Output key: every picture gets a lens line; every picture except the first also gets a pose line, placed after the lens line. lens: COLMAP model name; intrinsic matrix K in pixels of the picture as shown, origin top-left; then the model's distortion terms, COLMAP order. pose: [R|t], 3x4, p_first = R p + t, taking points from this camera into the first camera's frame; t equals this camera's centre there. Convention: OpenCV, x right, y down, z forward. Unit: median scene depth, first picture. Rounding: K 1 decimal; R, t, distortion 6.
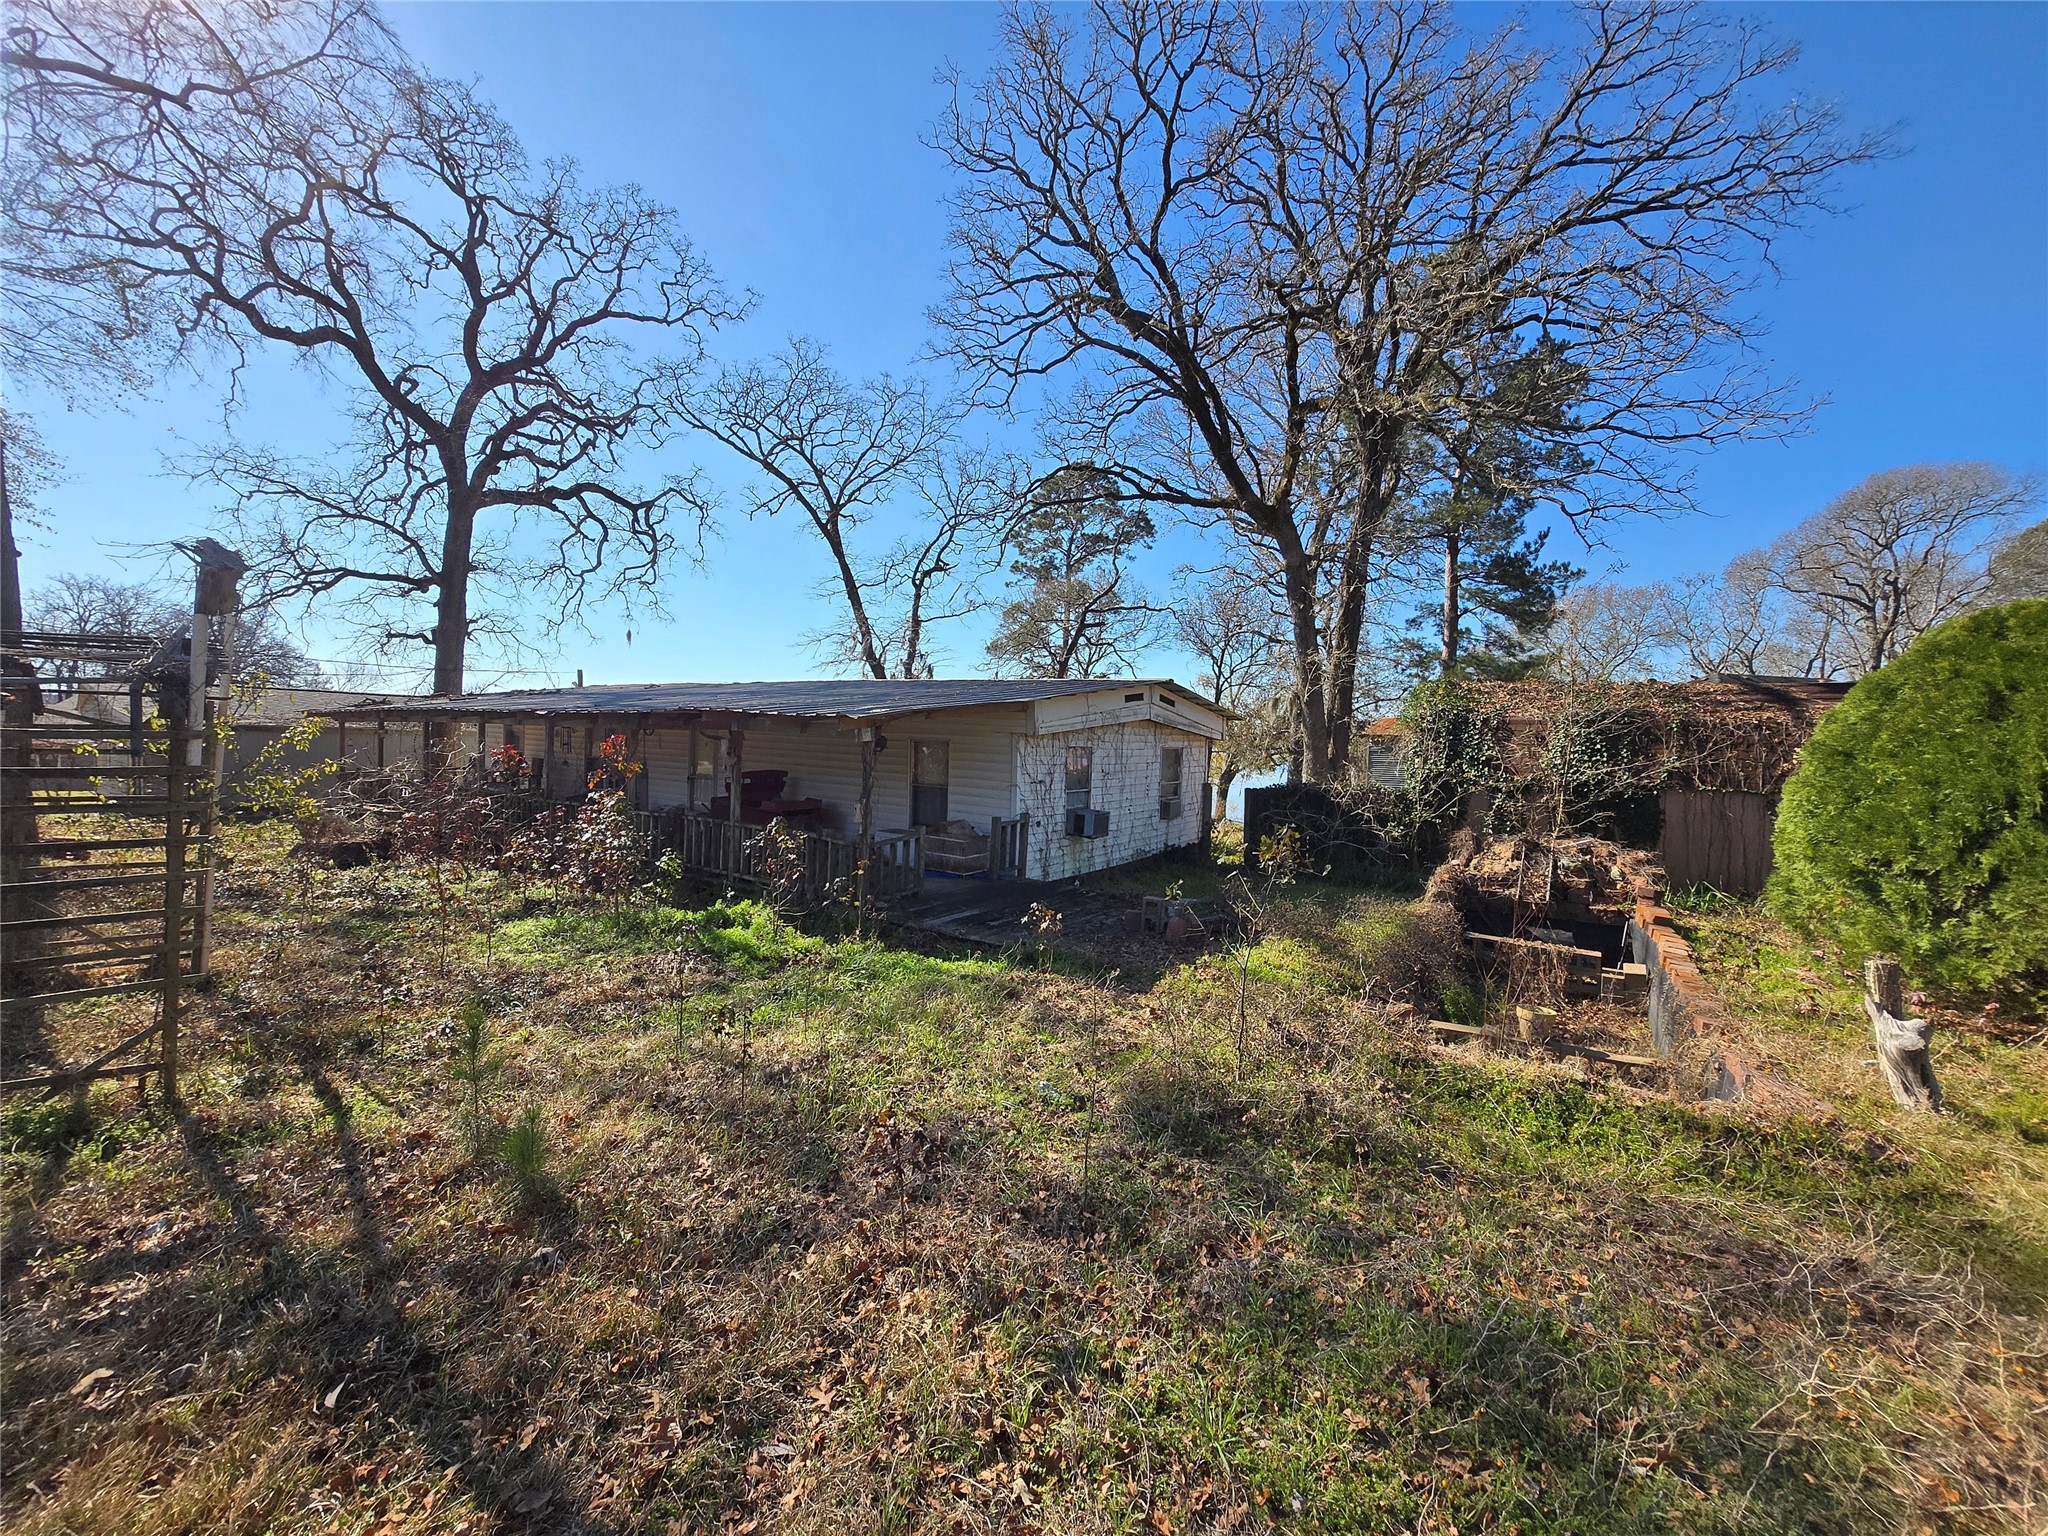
lens RADIAL K [[803.5, 0, 1015.0], [0, 803.5, 770.8], [0, 0, 1]] dist [-0.000656, 0.000178]
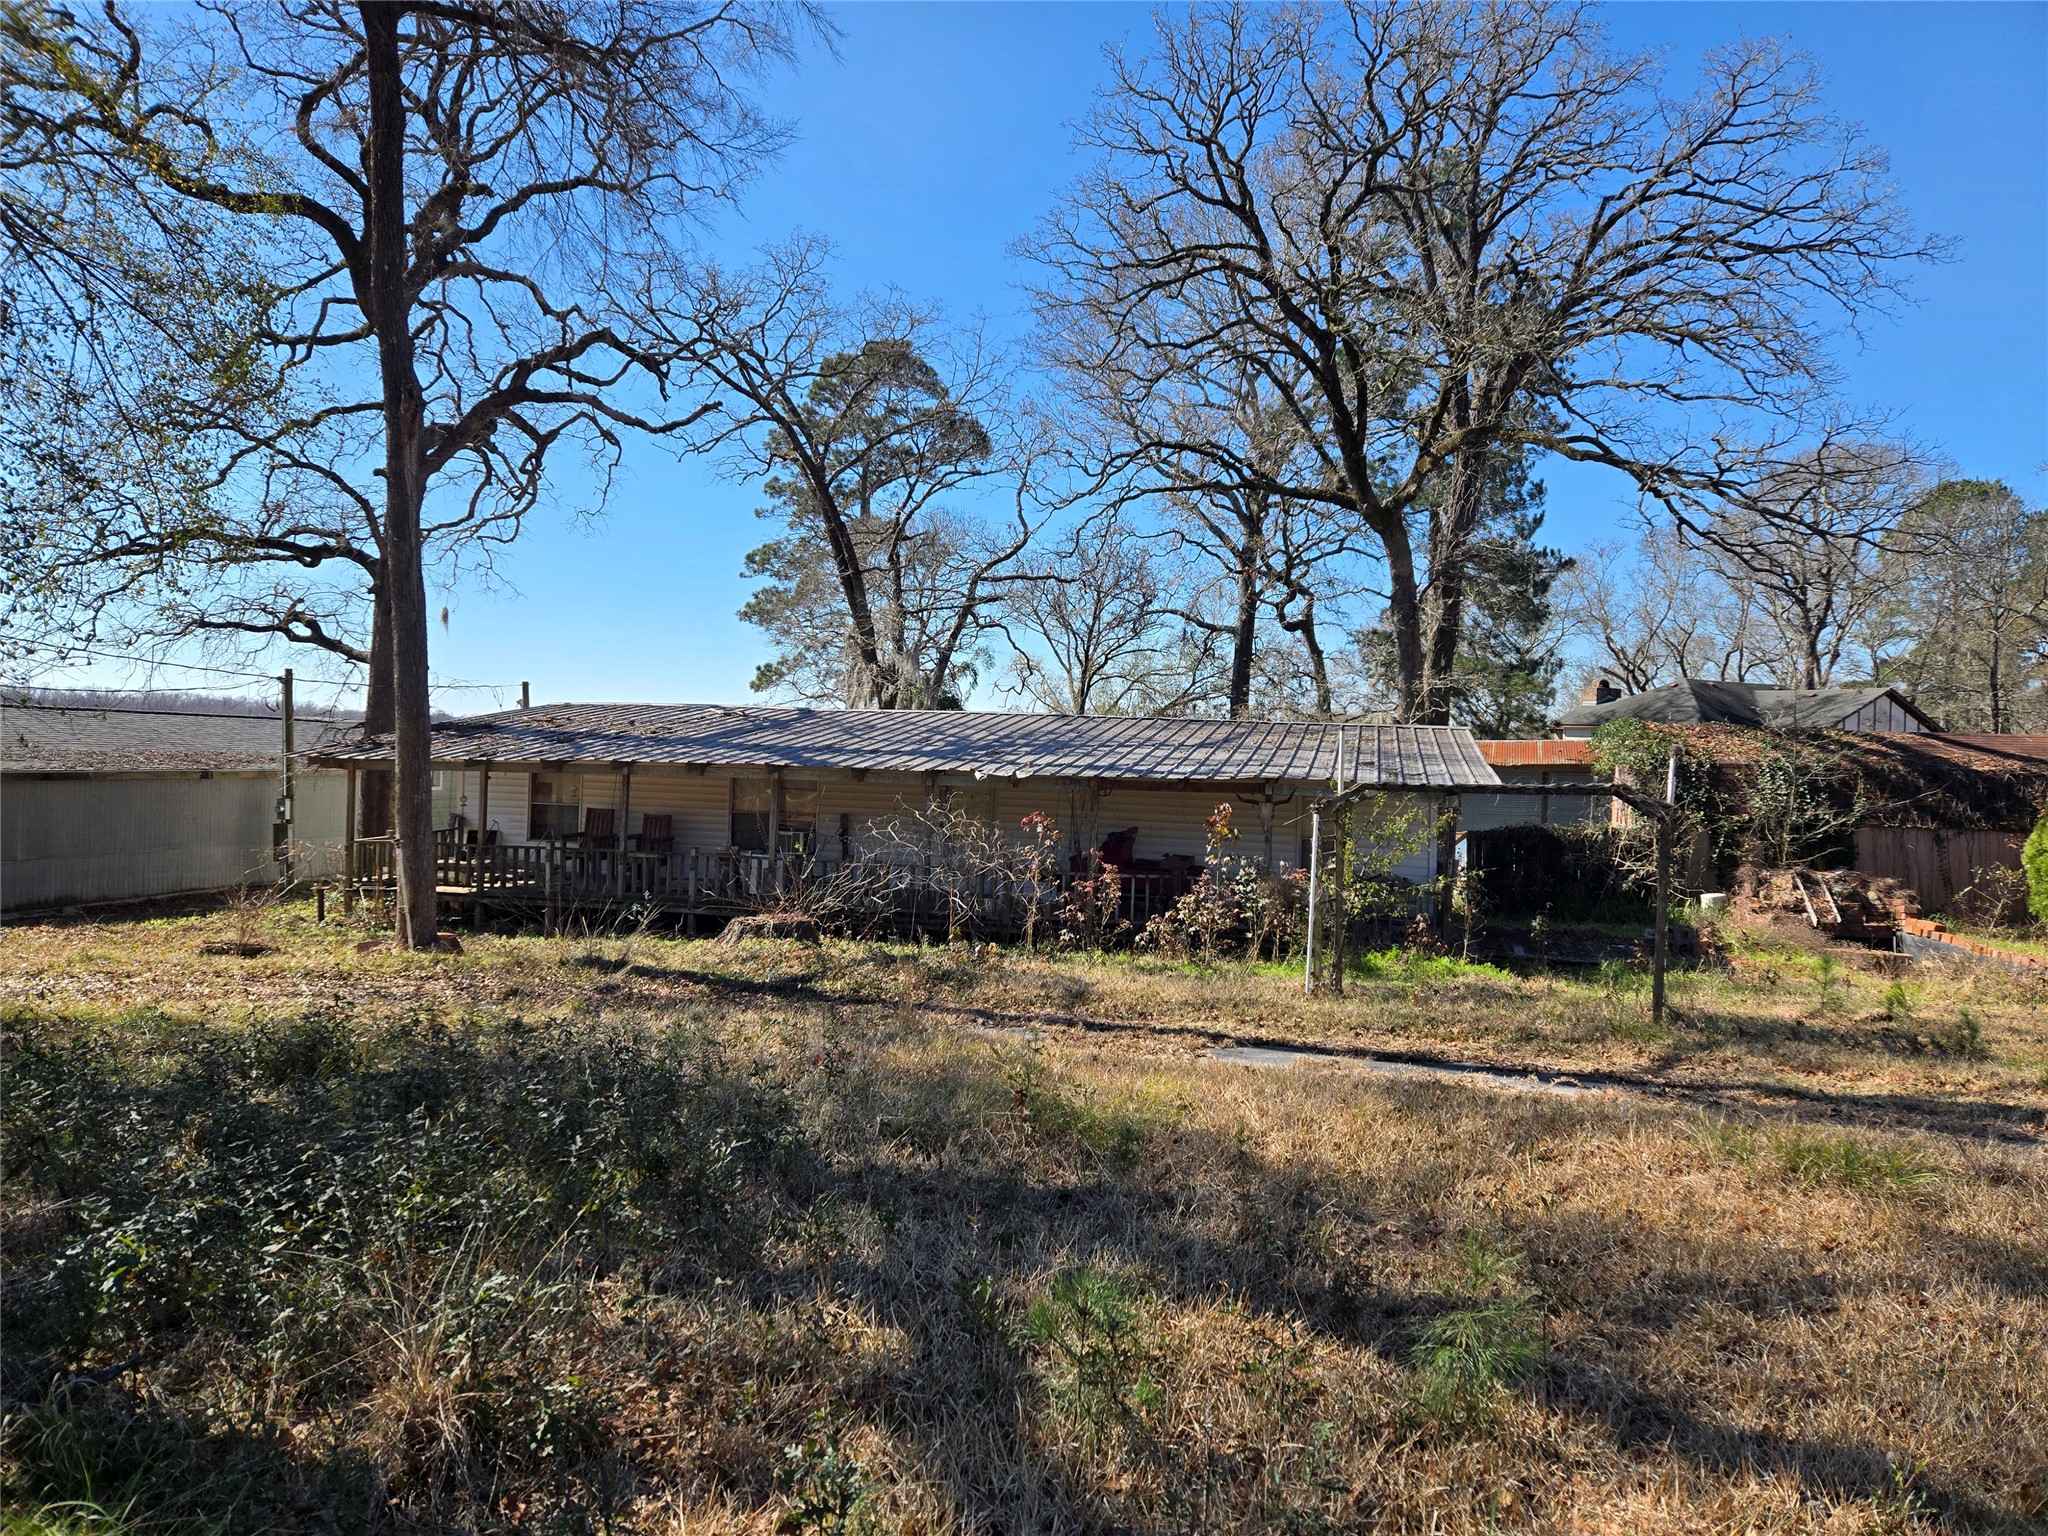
lens RADIAL K [[1356.1, 0, 1031.1], [0, 1356.1, 766.1], [0, 0, 1]] dist [0.019359, -0.002729]
pose [[0.940708, -0.008290, 0.339115, -0.532690], [0.015725, 0.999692, -0.019183, -0.024428], [-0.338851, 0.023378, 0.940549, -0.244708]]
